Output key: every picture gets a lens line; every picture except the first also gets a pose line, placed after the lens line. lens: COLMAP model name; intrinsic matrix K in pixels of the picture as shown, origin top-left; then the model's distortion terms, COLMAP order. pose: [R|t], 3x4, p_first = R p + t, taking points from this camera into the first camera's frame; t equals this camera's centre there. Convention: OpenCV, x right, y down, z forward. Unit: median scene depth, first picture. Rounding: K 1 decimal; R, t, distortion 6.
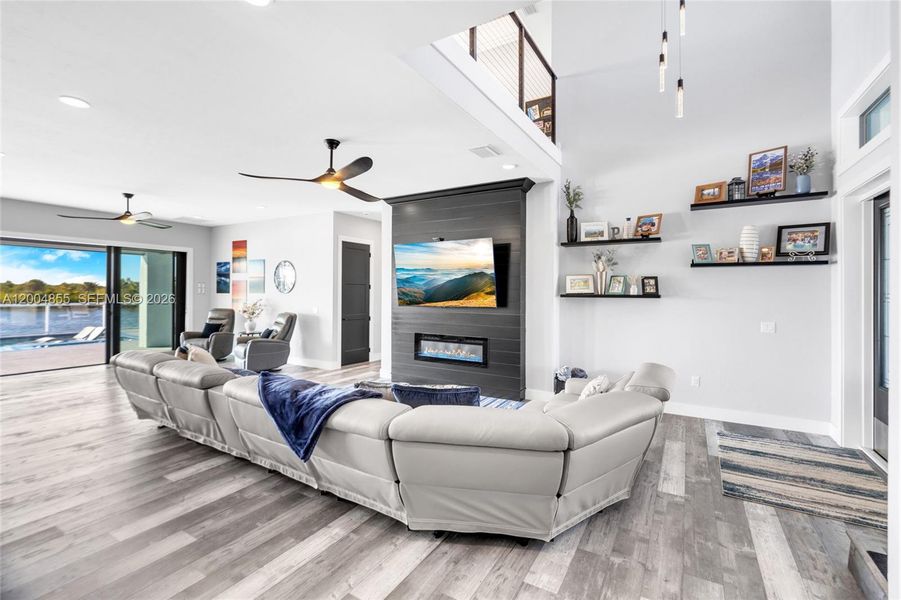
lens RADIAL K [[404.5, 0, 451.1], [0, 404.5, 290.7], [0, 0, 1]] dist [-0.002769, -0.000102]
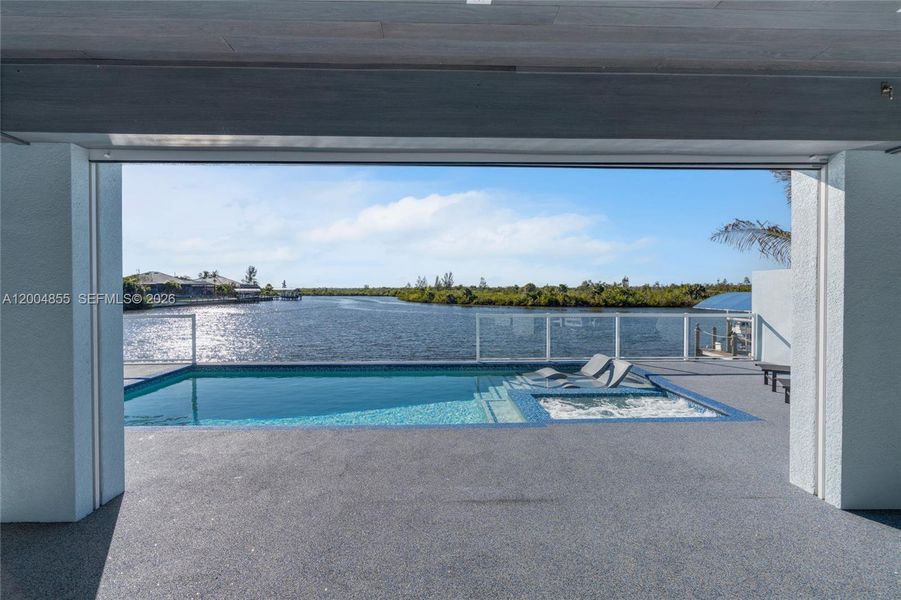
lens RADIAL K [[404.5, 0, 451.1], [0, 404.5, 290.7], [0, 0, 1]] dist [-0.002769, -0.000102]
pose [[0.546518, -0.007188, -0.837417, -0.773015], [0.006967, 0.999968, -0.004037, -0.003832], [0.837419, -0.003628, 0.546550, 0.736373]]
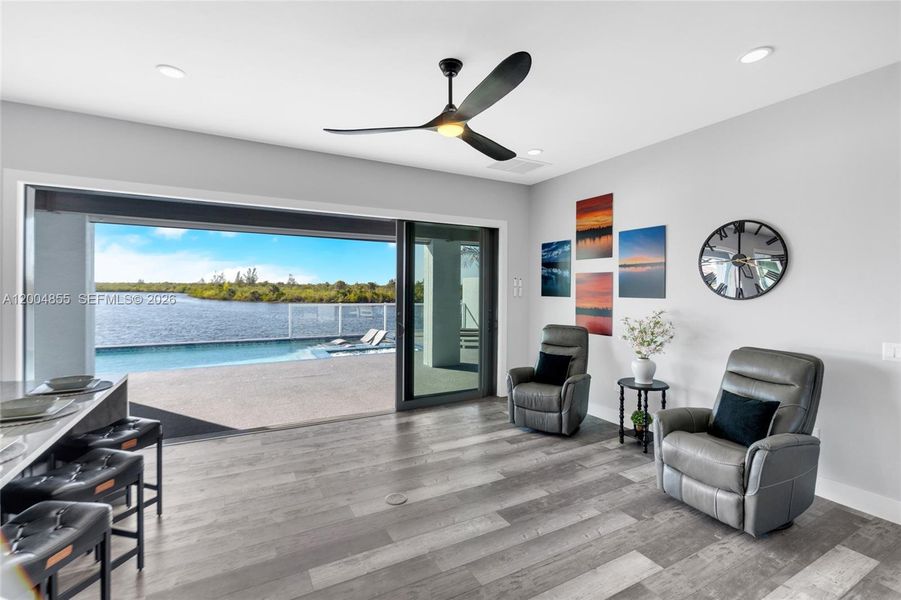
lens RADIAL K [[404.5, 0, 451.1], [0, 404.5, 290.7], [0, 0, 1]] dist [-0.002769, -0.000102]
pose [[0.859181, 0.003282, -0.511661, -0.394771], [-0.001669, 0.999992, 0.003612, -0.003967], [0.511668, -0.002249, 0.859180, 0.432537]]
